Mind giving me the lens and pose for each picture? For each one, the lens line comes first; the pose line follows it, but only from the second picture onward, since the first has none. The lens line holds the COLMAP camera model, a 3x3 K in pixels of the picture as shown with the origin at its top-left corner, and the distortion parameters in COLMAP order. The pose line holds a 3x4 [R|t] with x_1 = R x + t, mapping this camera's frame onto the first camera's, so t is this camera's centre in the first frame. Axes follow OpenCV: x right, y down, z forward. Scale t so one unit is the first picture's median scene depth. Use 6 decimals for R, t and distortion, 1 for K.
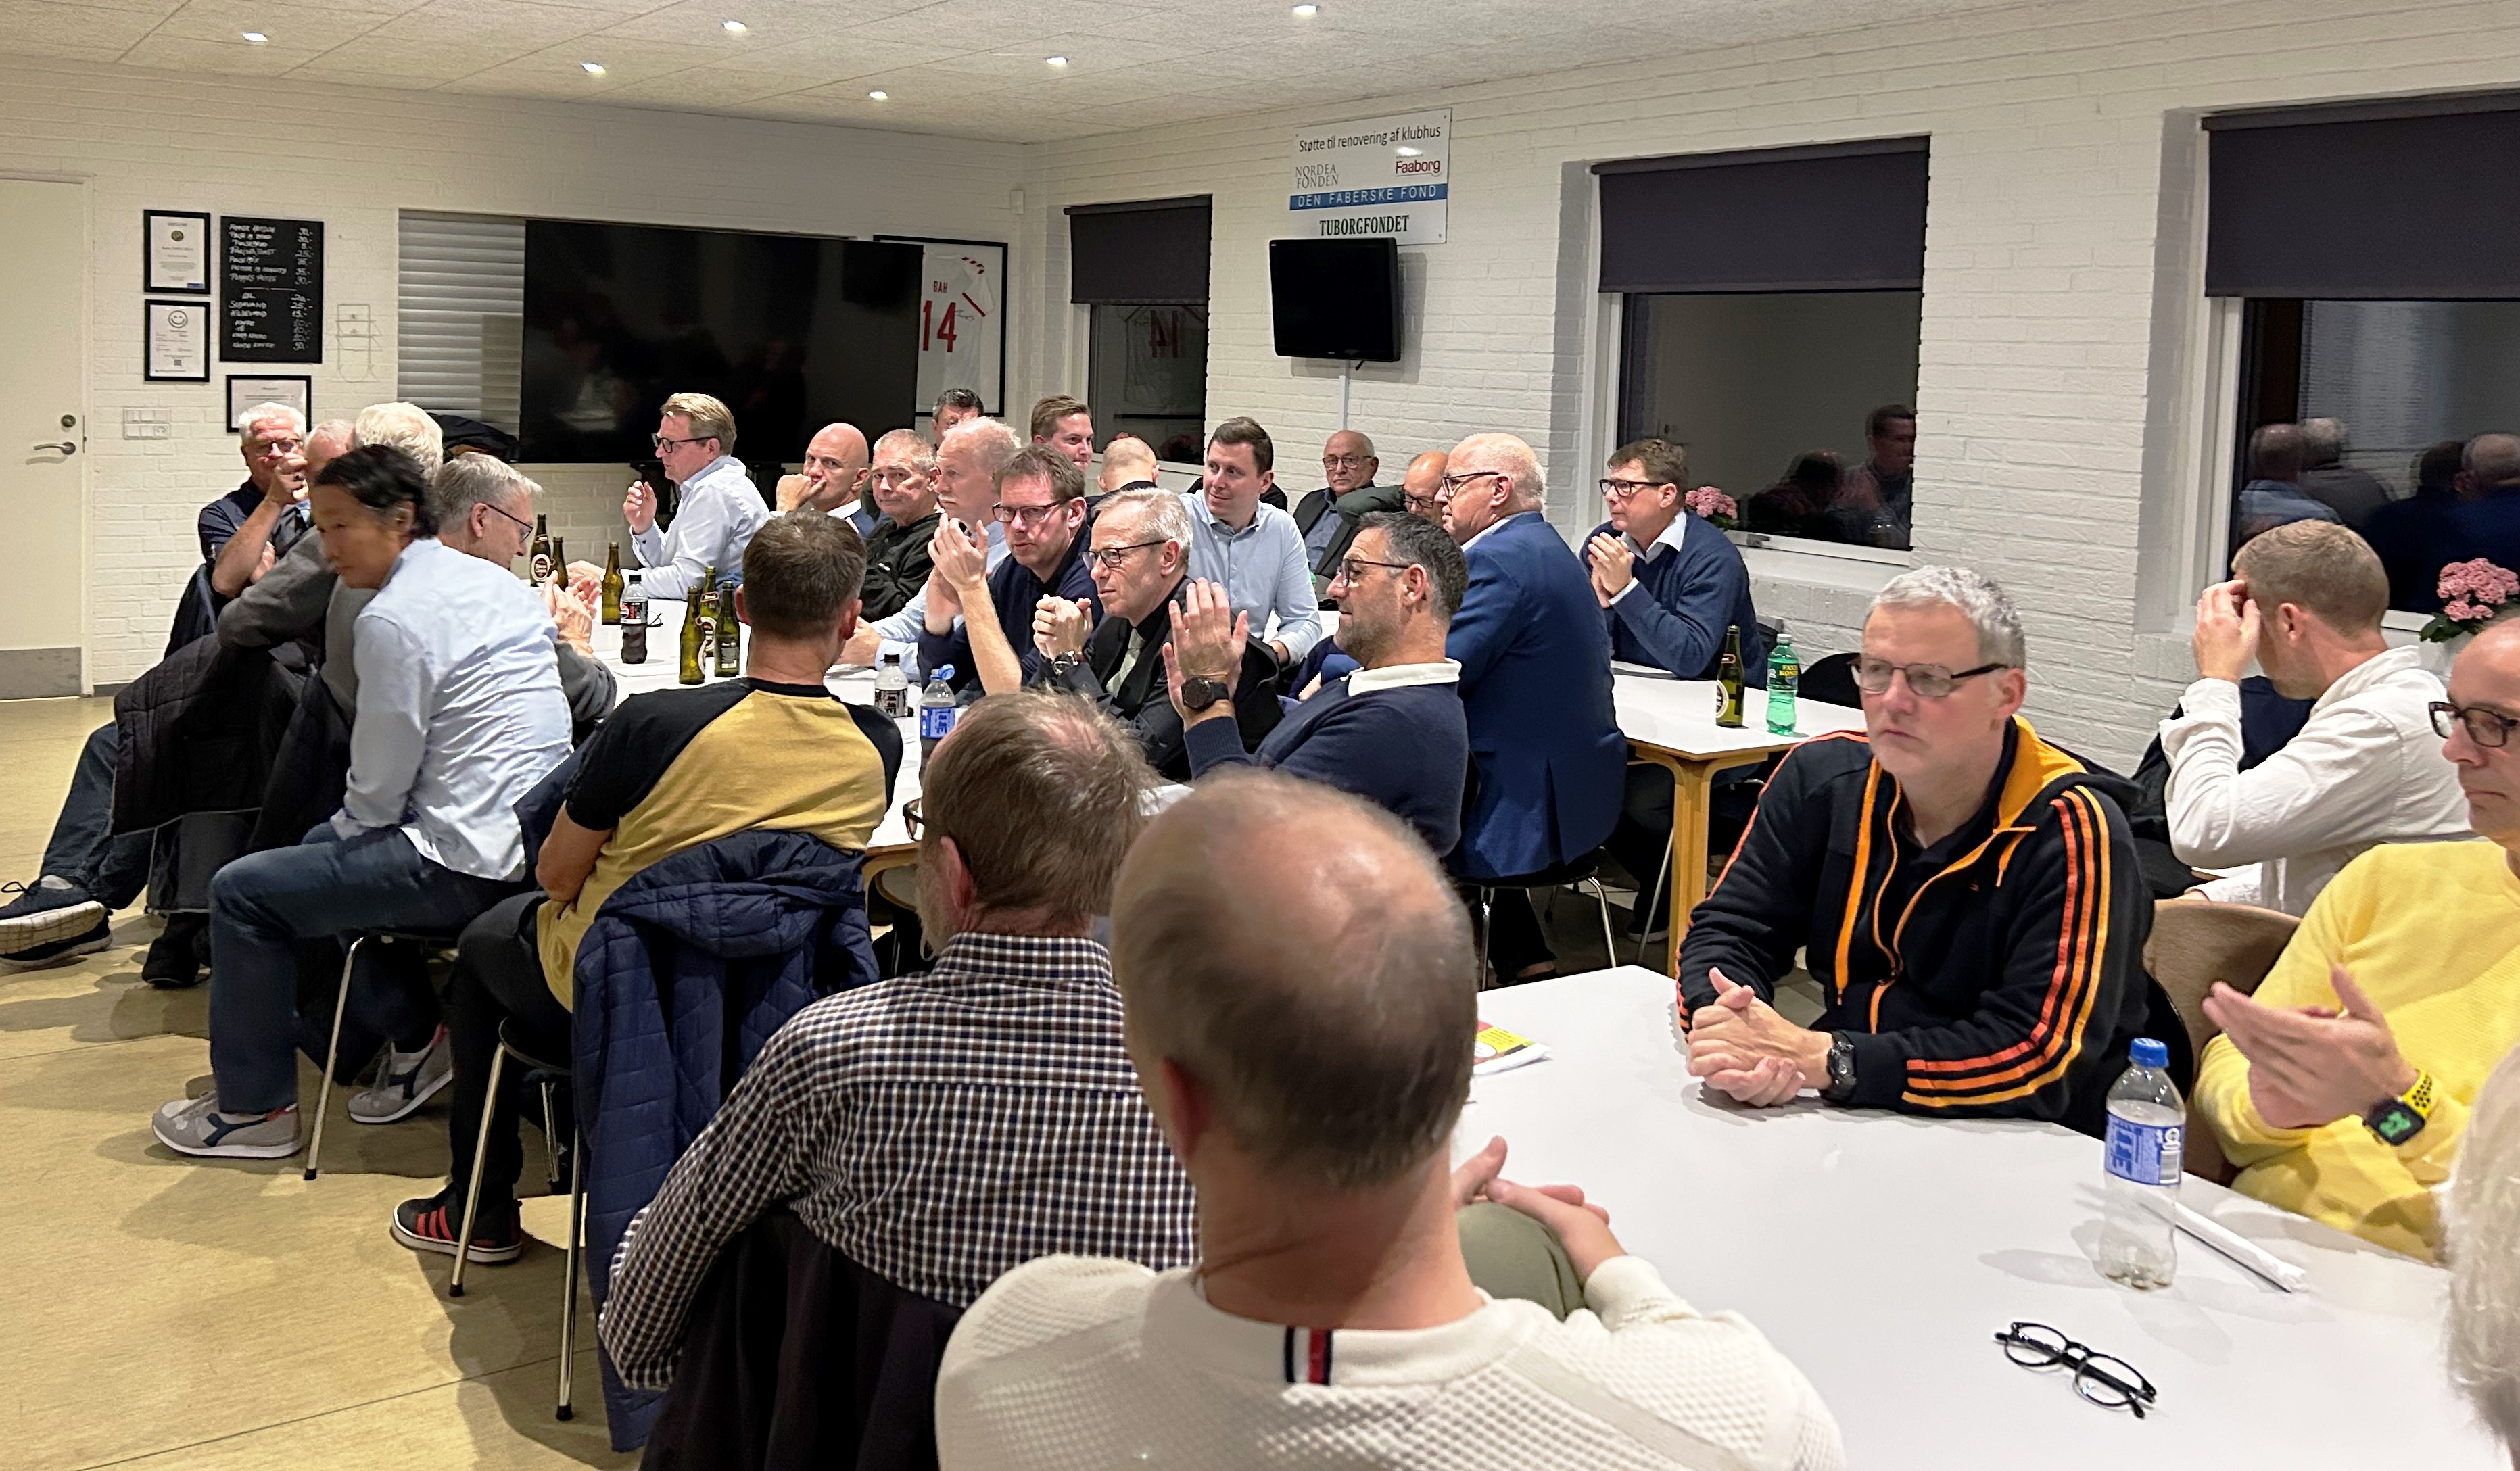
lens RADIAL K [[1989.8, 0, 1104.5], [0, 1989.8, 464.2], [0, 0, 1]] dist [0.007343, -0.001292]
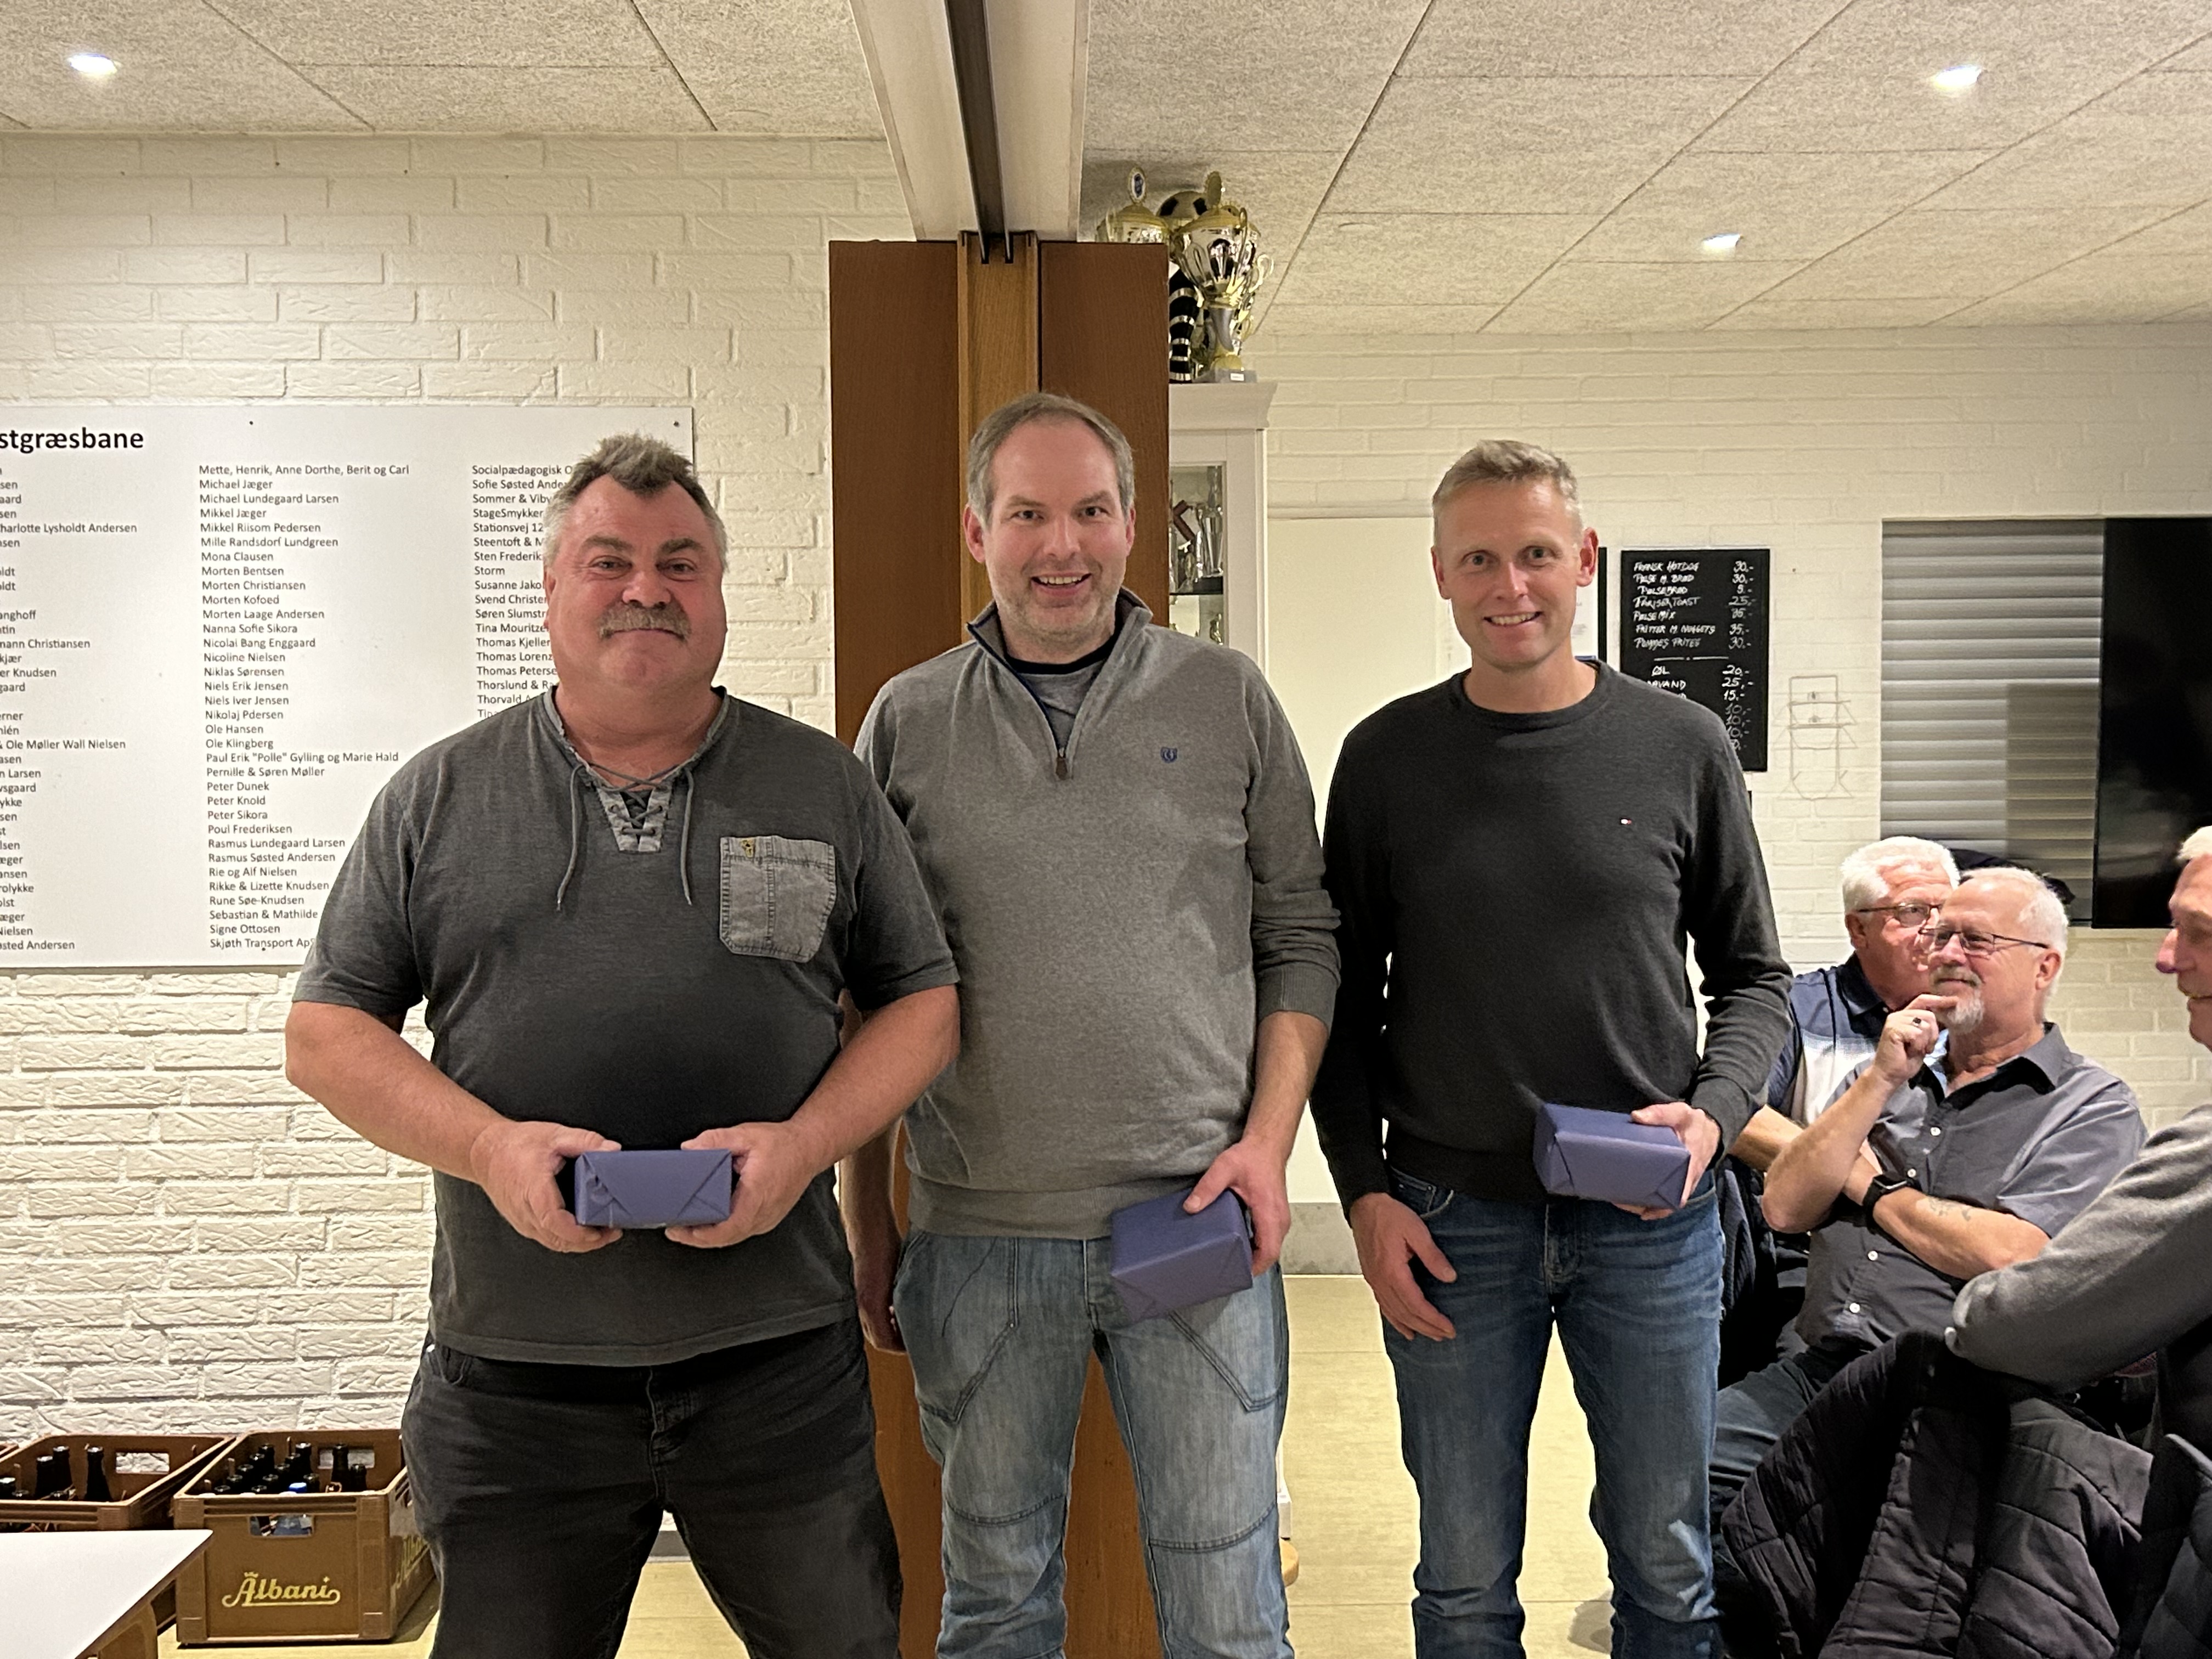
lens RADIAL K [[2614.8, 0, 1108.3], [0, 2614.8, 850.1], [0, 0, 1]] dist [0.008045, 0.000000]
pose [[0.862026, -0.018142, -0.506539, -0.154337], [0.008281, 0.999730, -0.021713, -0.009216], [0.506796, 0.014522, 0.861944, 0.175637]]
